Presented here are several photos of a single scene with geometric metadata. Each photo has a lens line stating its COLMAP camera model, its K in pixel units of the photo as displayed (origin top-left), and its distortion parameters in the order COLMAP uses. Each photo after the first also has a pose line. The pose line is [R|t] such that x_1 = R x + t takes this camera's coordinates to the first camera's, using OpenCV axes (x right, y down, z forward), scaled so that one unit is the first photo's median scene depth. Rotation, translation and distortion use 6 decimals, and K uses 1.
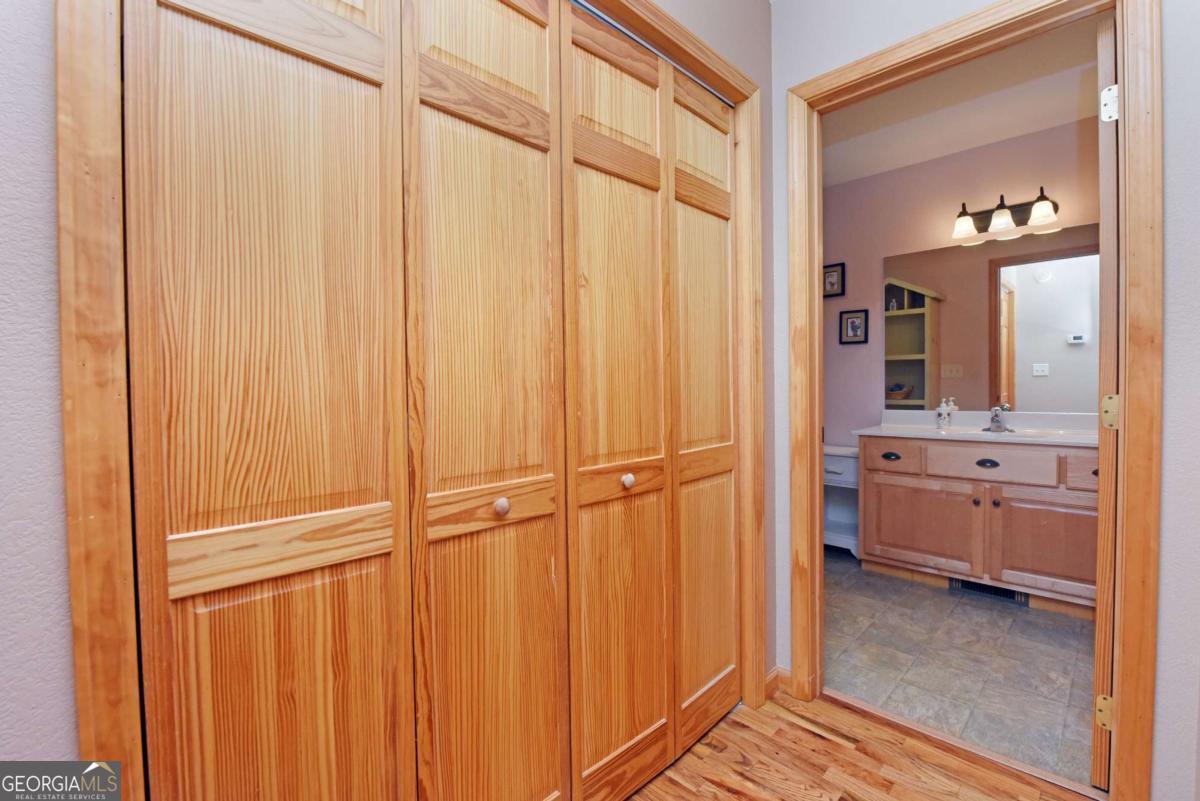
lens RADIAL K [[528.1, 0, 605.6], [0, 528.1, 393.2], [0, 0, 1]] dist [-0.000480, -0.008916]
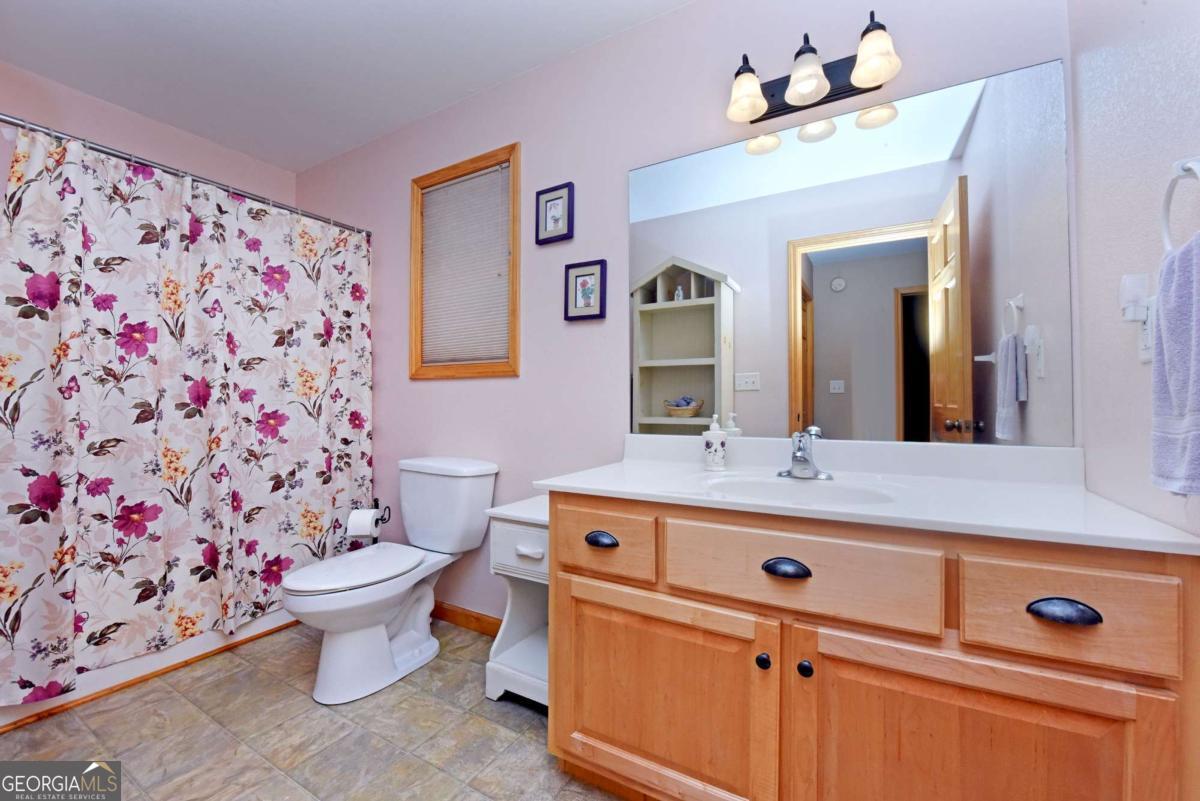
lens RADIAL K [[478.4, 0, 604.4], [0, 478.4, 395.8], [0, 0, 1]] dist [-0.017495, -0.001911]
pose [[0.966208, 0.016719, 0.257220, 0.481874], [-0.007239, 0.999261, -0.037761, 0.012624], [-0.257661, 0.034623, 0.965615, 0.662254]]
